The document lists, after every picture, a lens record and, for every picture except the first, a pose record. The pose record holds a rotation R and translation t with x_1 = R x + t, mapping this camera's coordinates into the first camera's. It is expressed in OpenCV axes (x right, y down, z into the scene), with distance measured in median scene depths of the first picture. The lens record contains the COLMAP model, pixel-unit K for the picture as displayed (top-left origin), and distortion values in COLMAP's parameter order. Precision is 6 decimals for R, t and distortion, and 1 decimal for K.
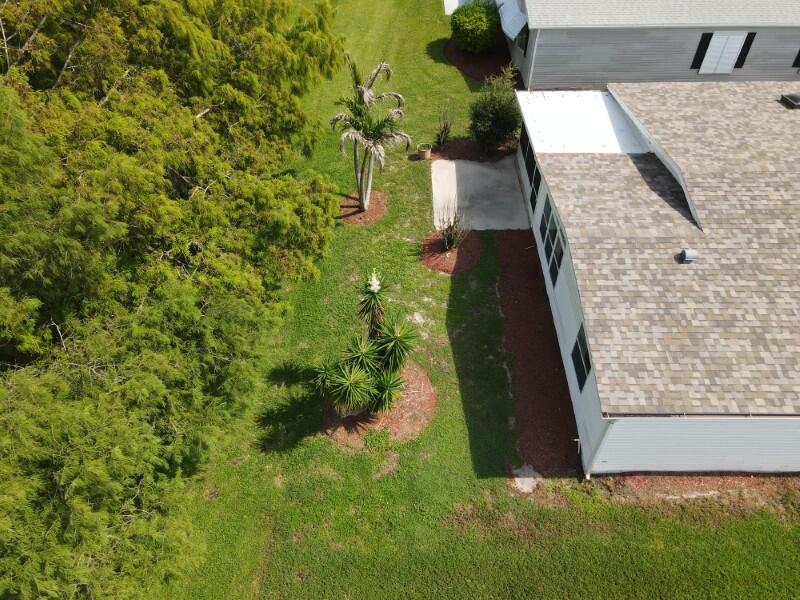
lens RADIAL K [[604.6, 0, 400.0], [0, 604.6, 300.0], [0, 0, 1]] dist [0.035817, -0.002108]
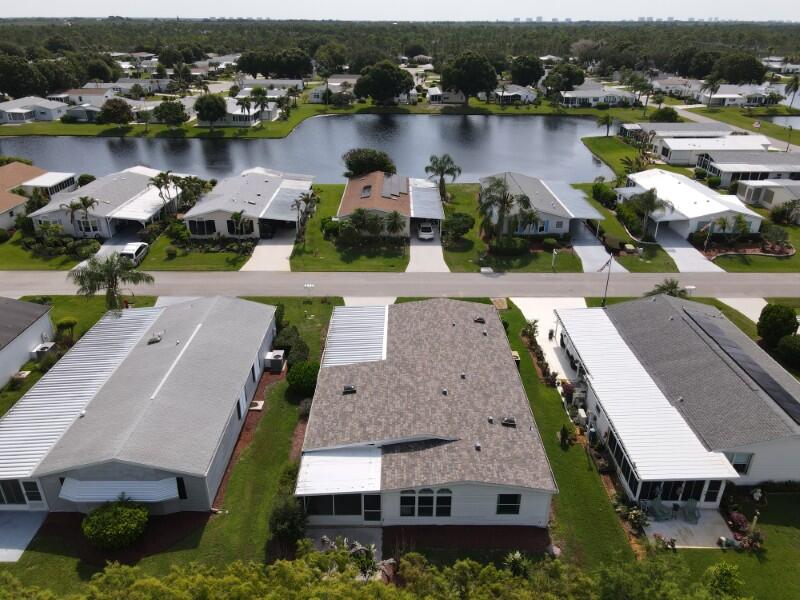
lens RADIAL K [[580.5, 0, 407.1], [0, 580.5, 299.5], [0, 0, 1]] dist [0.032379, -0.001315]
pose [[-0.017401, -0.459961, 0.887769, -1.148788], [0.700051, 0.628348, 0.339274, -1.258597], [-0.713881, 0.627387, 0.311062, 0.110660]]
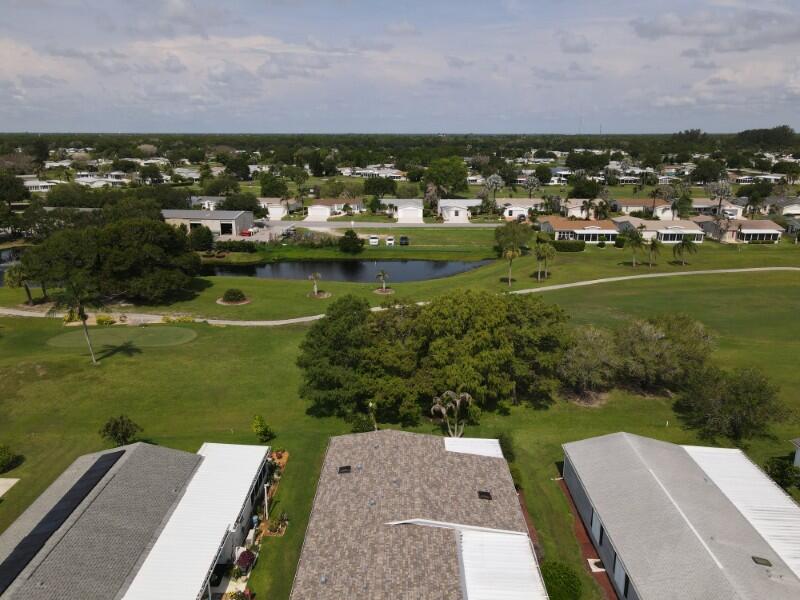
lens RADIAL K [[604.6, 0, 400.0], [0, 604.6, 300.0], [0, 0, 1]] dist [0.035817, -0.002108]
pose [[-0.002286, 0.244338, -0.969687, 3.107183], [-0.707274, 0.685115, 0.174301, -1.150118], [0.706936, 0.686233, 0.171248, -0.020100]]
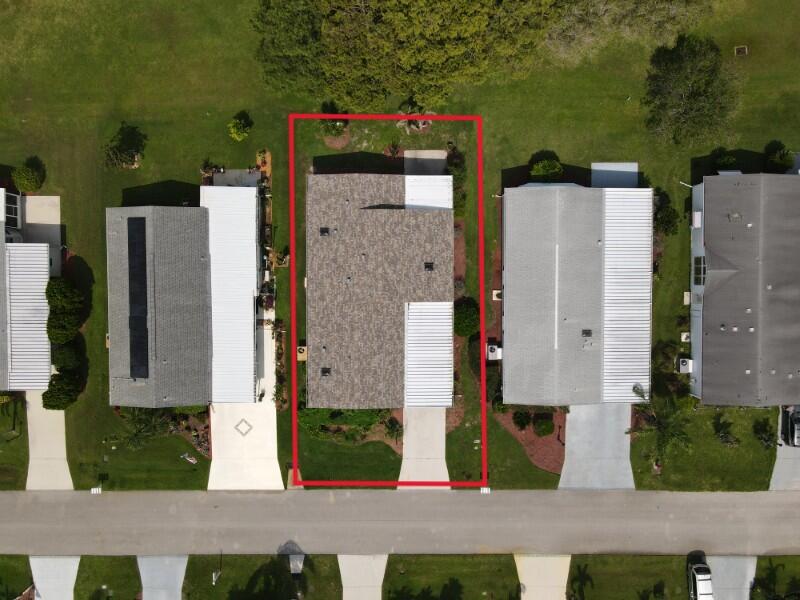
lens RADIAL K [[604.6, 0, 400.0], [0, 604.6, 300.0], [0, 0, 1]] dist [0.035817, -0.002108]
pose [[0.002513, 0.999525, 0.030709, 0.883649], [-0.701826, -0.020112, 0.712064, -2.814957], [0.712344, -0.023342, 0.701443, -1.385587]]
